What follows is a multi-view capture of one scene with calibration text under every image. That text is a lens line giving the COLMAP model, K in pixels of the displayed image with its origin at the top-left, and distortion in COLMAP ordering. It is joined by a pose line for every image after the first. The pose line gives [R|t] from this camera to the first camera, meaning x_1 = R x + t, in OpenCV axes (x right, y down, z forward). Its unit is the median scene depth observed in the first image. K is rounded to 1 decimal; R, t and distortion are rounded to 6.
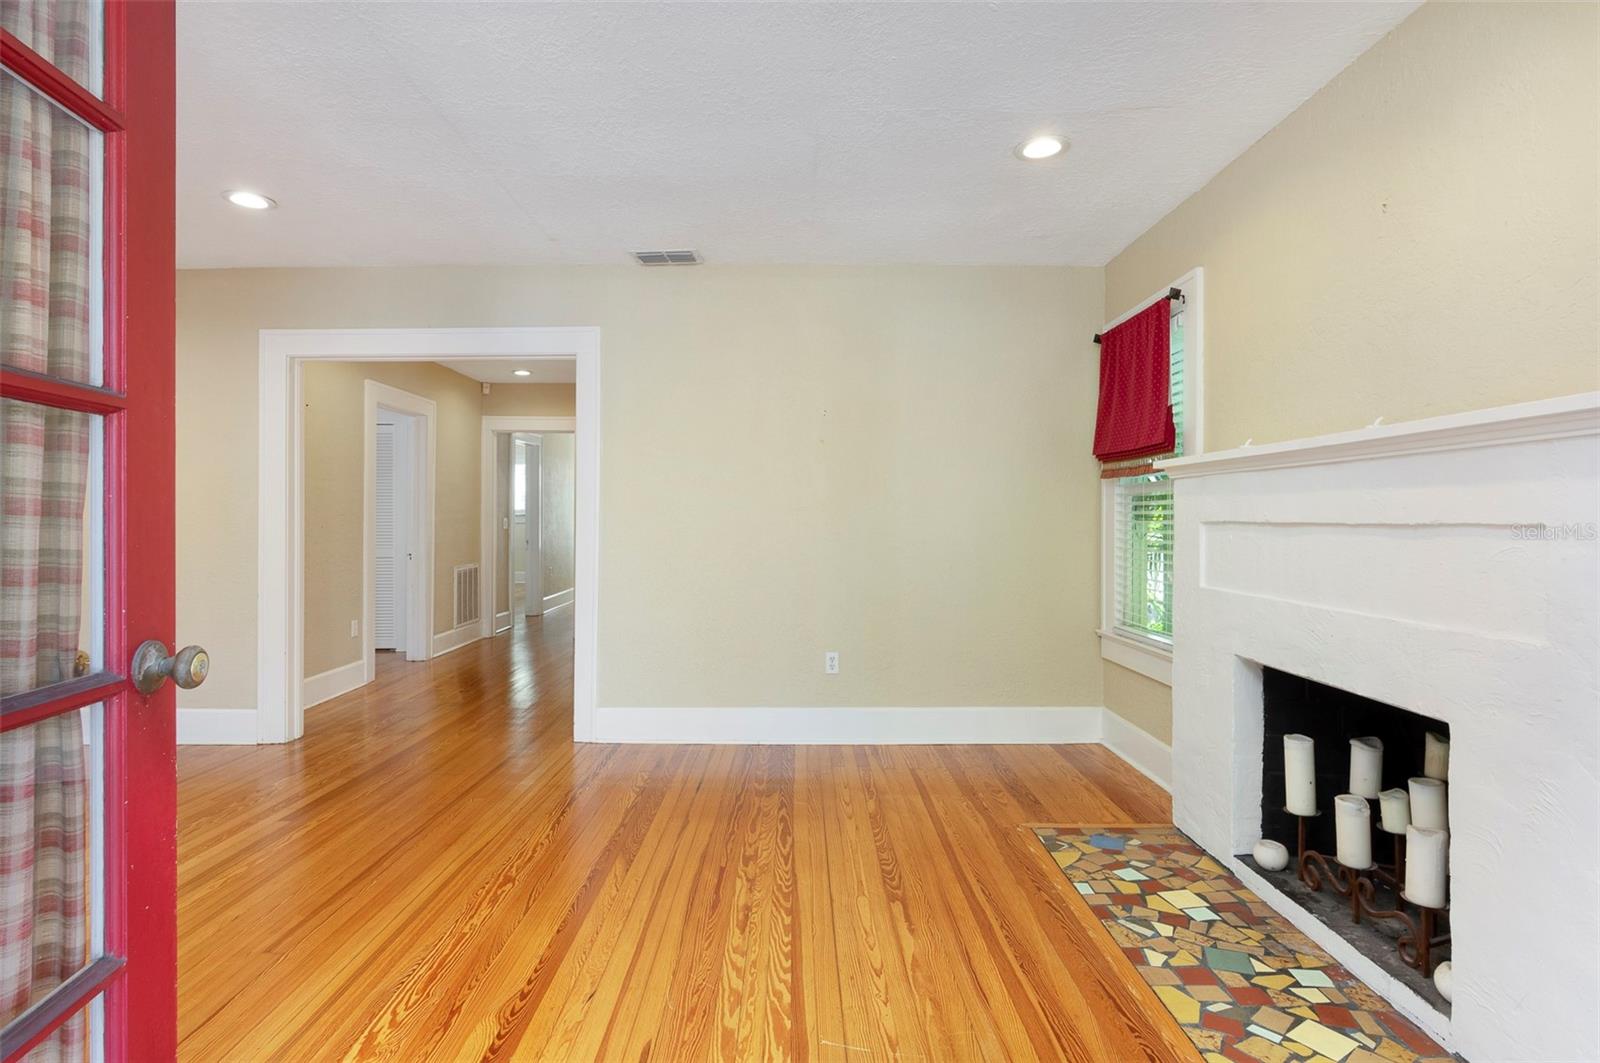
lens RADIAL K [[818.1, 0, 786.6], [0, 818.1, 513.1], [0, 0, 1]] dist [-0.001085, -0.000460]
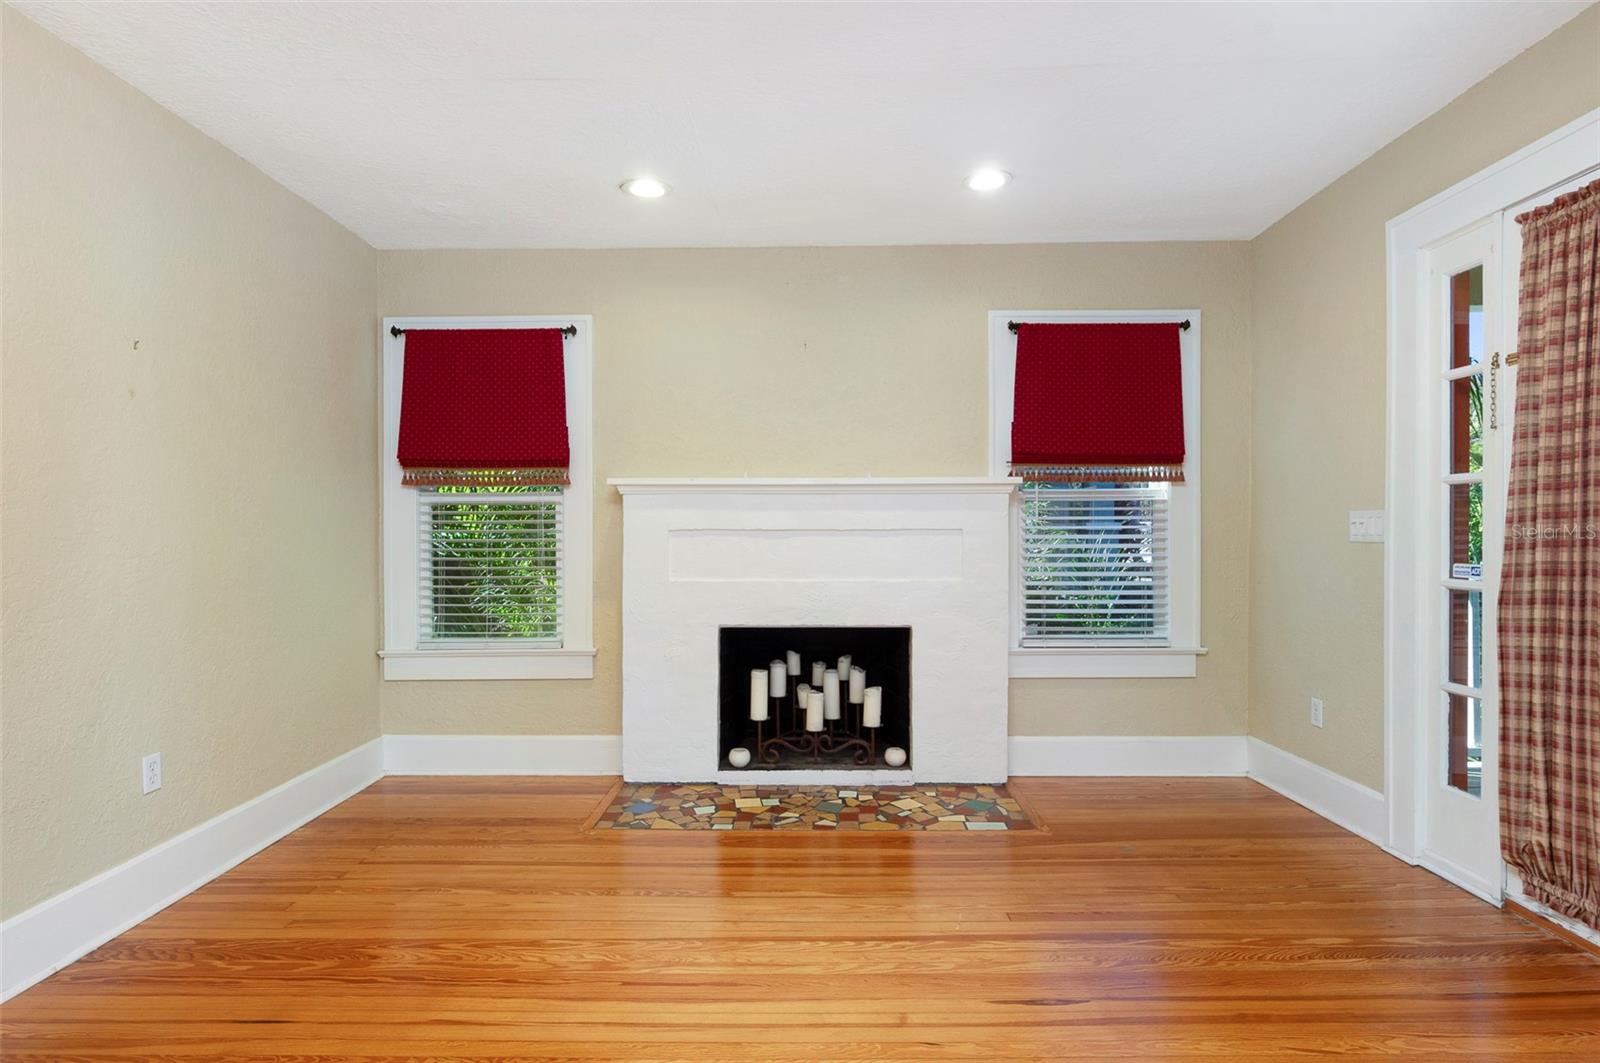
lens RADIAL K [[850.4, 0, 800.0], [0, 850.4, 531.5], [0, 0, 1]] dist [-0.013695, -0.000678]
pose [[-0.003101, -0.001698, 0.999994, -0.946368], [-0.003880, 0.999991, 0.001686, 0.011535], [-0.999988, -0.003875, -0.003107, 0.918060]]
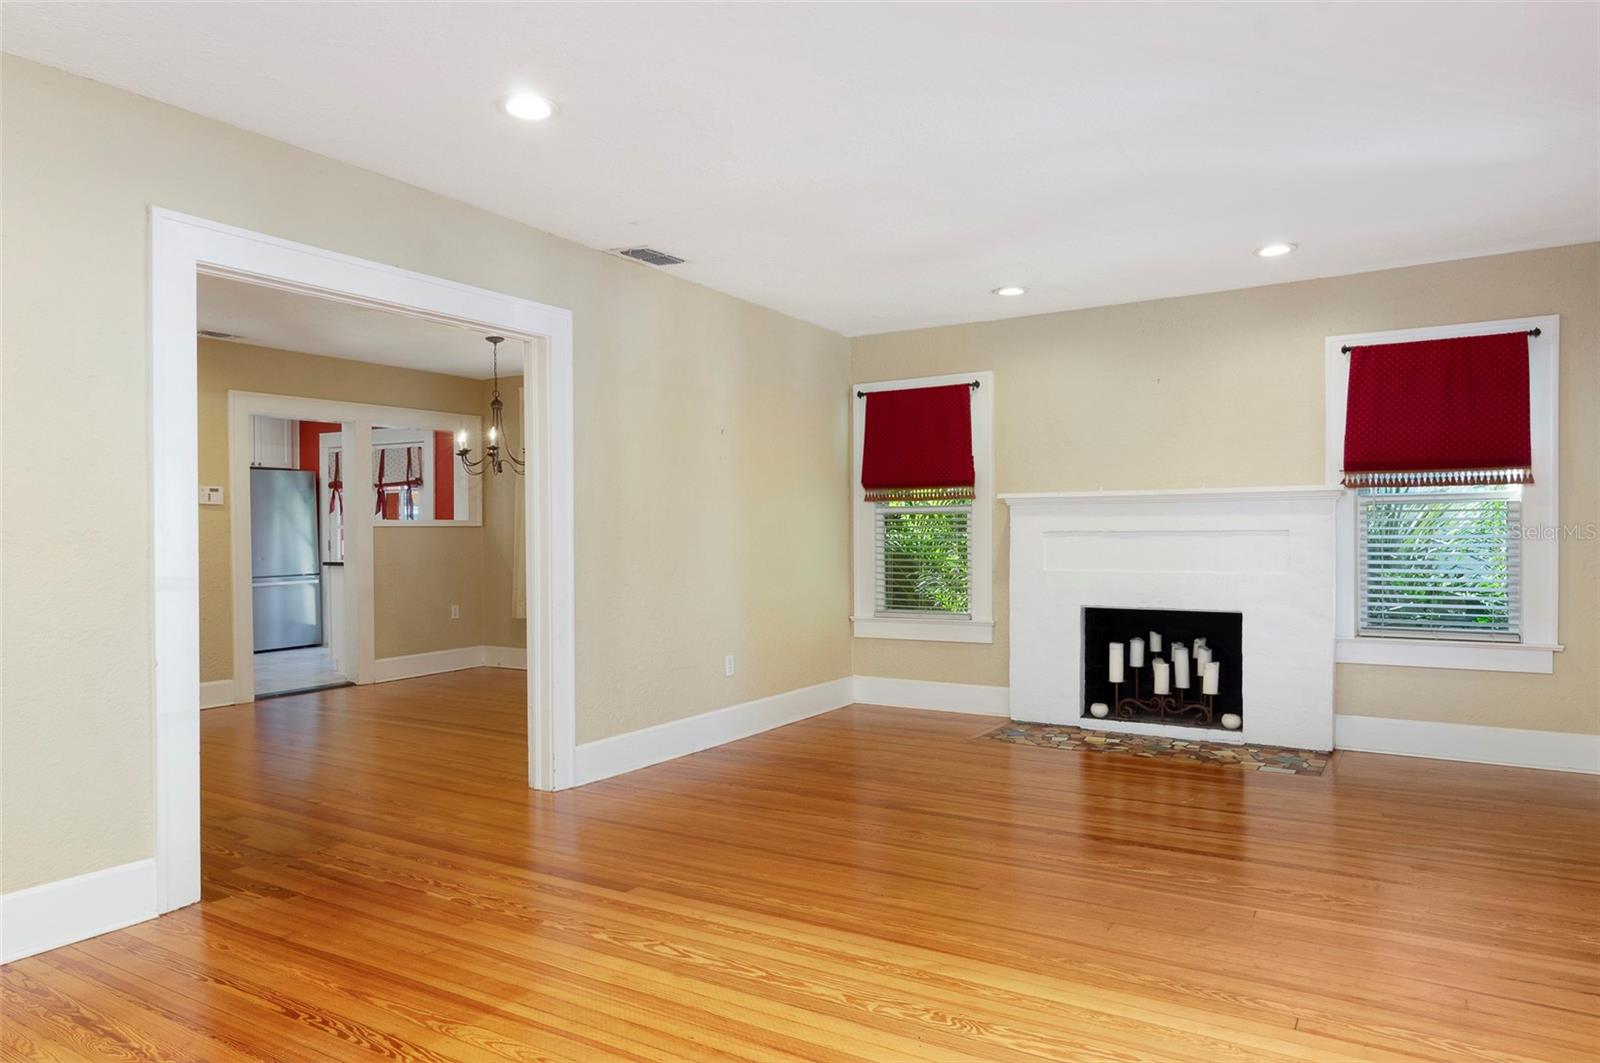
lens RADIAL K [[1013.6, 0, 800.0], [0, 1013.6, 531.5], [0, 0, 1]] dist [0.002562, 0.000668]
pose [[0.517234, 0.001421, 0.855843, -1.775169], [-0.001836, 0.999998, -0.000551, 0.013858], [-0.855842, -0.001286, 0.517235, 0.399795]]
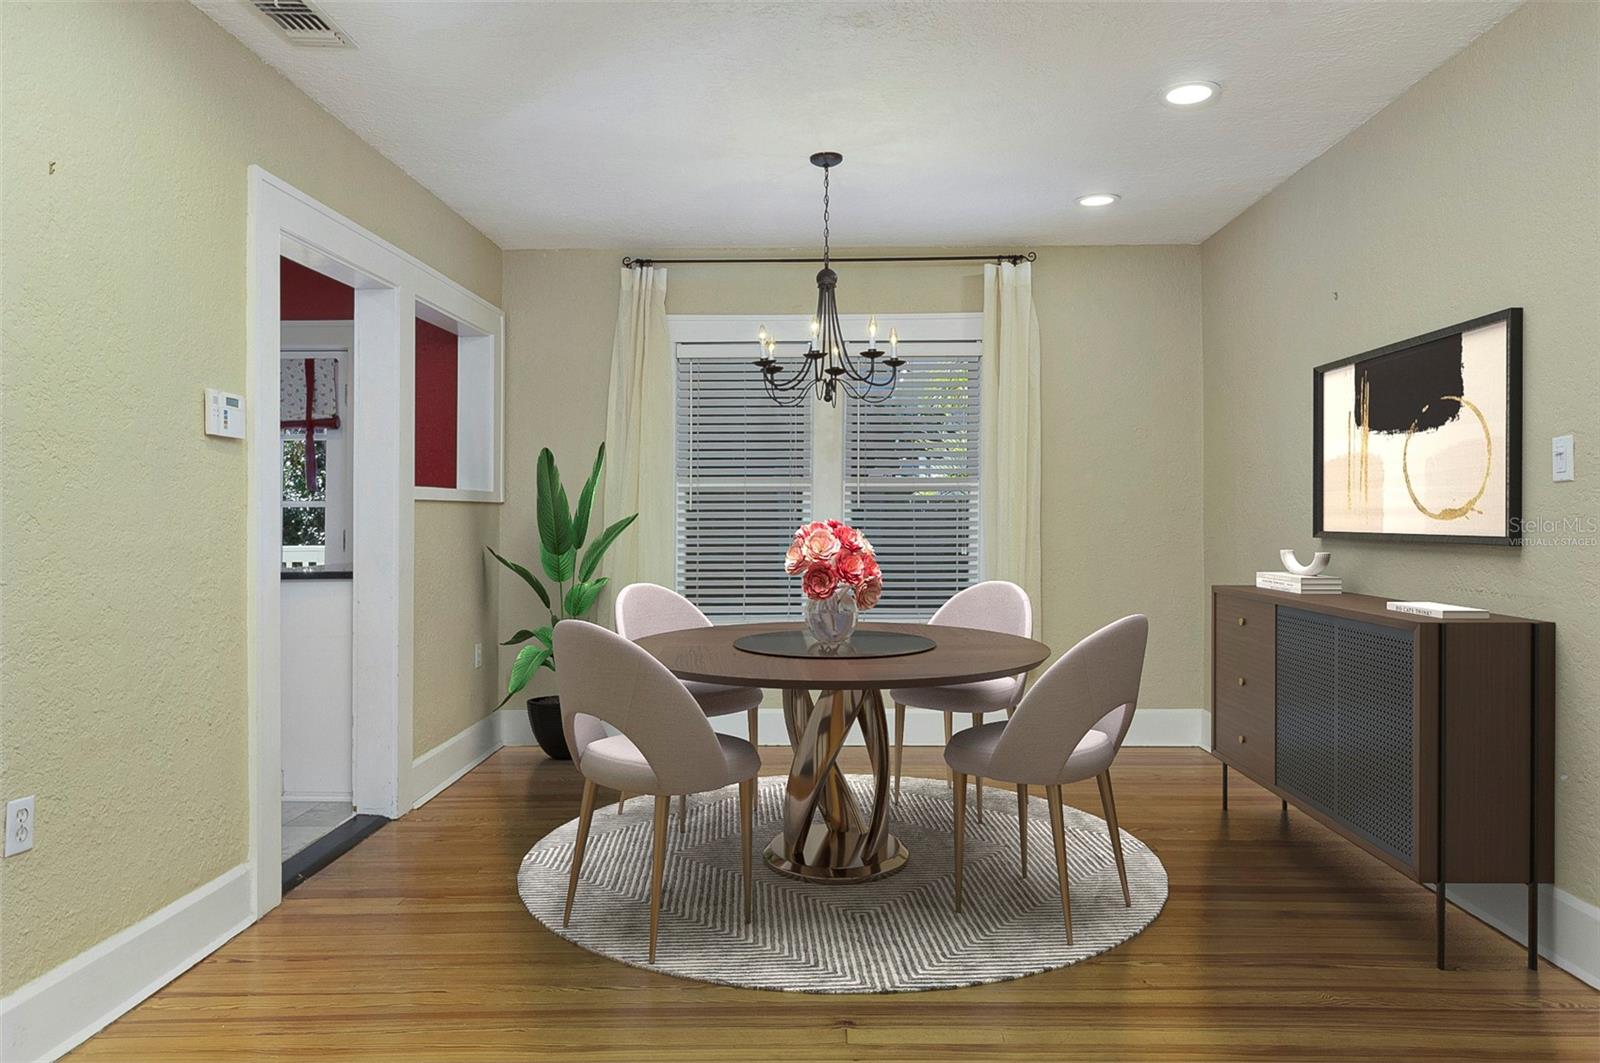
lens RADIAL K [[1013.6, 0, 800.0], [0, 1013.6, 531.5], [0, 0, 1]] dist [0.002562, 0.000668]
pose [[0.029026, -0.007664, 0.999549, -1.382646], [-0.005310, 0.999955, 0.007821, 0.039789], [-0.999565, -0.005535, 0.028984, 2.505926]]
